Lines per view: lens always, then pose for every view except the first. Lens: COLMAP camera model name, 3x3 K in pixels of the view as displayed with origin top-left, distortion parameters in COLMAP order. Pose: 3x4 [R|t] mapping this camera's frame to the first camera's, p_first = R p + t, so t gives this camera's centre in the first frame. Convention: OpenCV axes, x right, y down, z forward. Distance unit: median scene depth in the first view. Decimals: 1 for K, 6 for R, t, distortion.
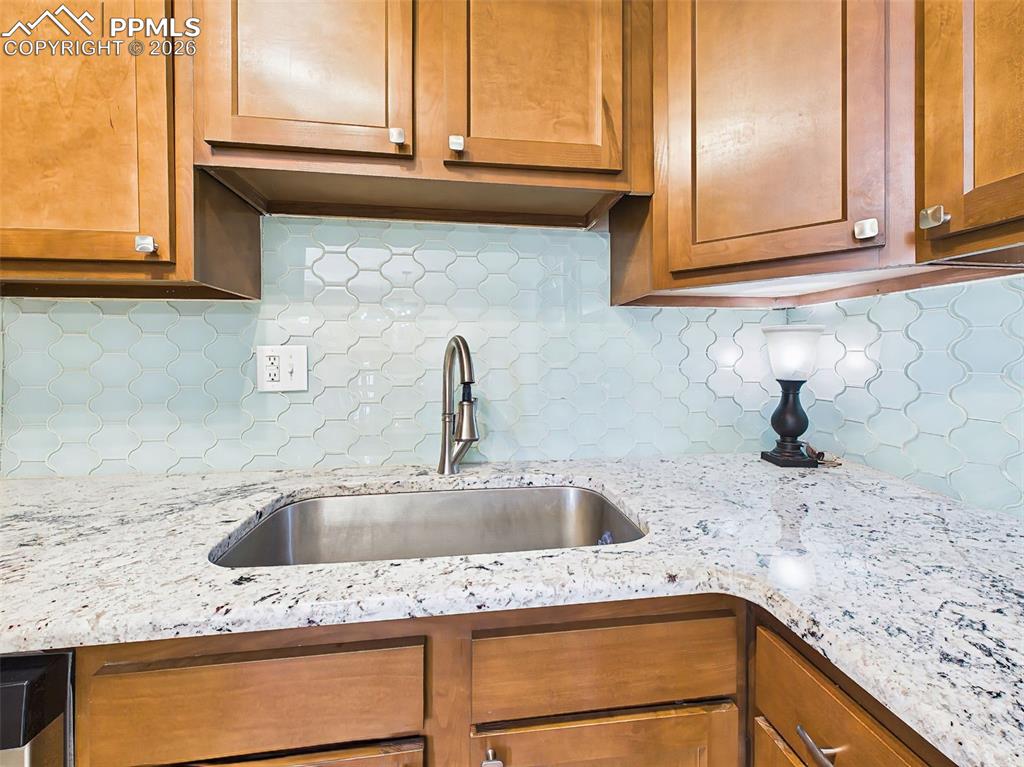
lens RADIAL K [[409.8, 0, 510.7], [0, 409.8, 359.0], [0, 0, 1]] dist [0.000245, -0.000146]
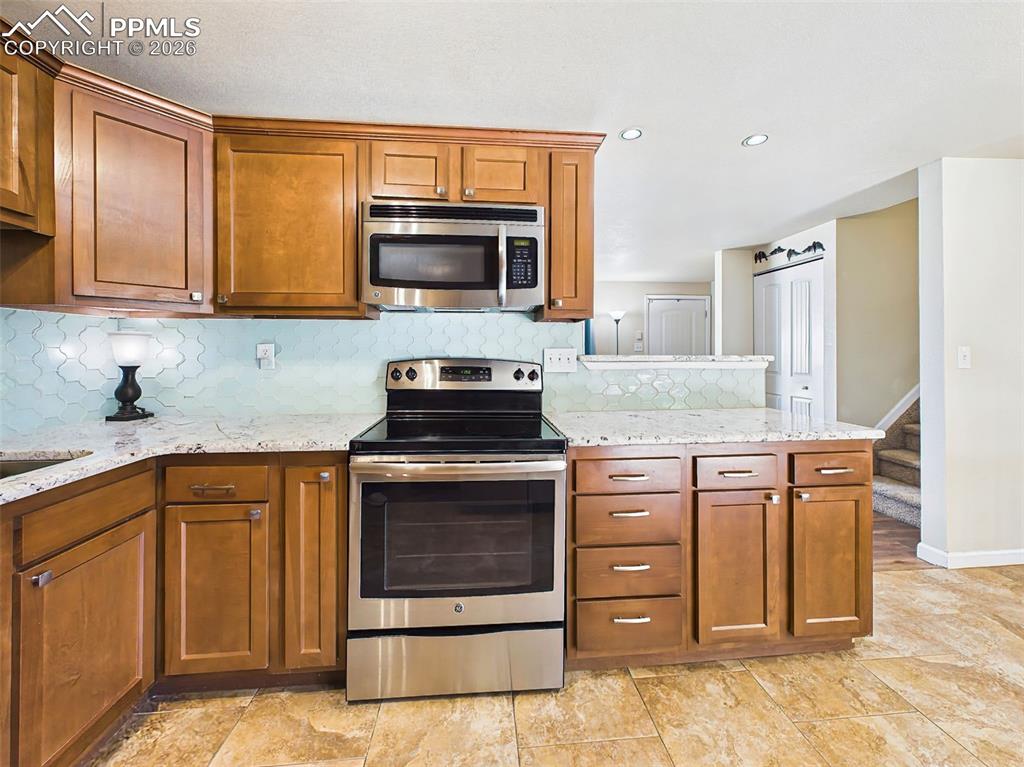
lens RADIAL K [[410.6, 0, 510.9], [0, 410.6, 351.5], [0, 0, 1]] dist [0.001702, 0.000097]
pose [[0.045817, 0.003226, 0.998945, -1.008476], [0.003871, 0.999987, -0.003407, 0.008432], [-0.998942, 0.004023, 0.045804, -0.649771]]
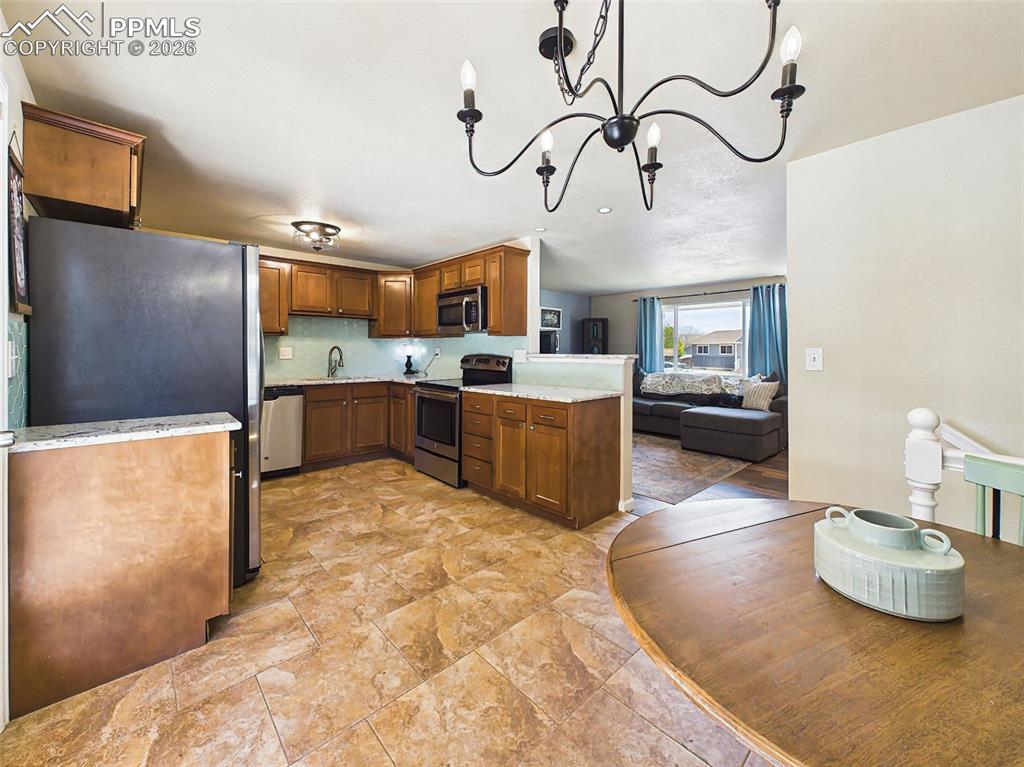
lens RADIAL K [[410.6, 0, 510.9], [0, 410.6, 351.5], [0, 0, 1]] dist [0.001702, 0.000097]
pose [[0.817980, 0.003561, 0.575236, -1.249691], [-0.003003, 0.999994, -0.001922, 0.010049], [-0.575239, -0.000155, 0.817985, -4.165543]]
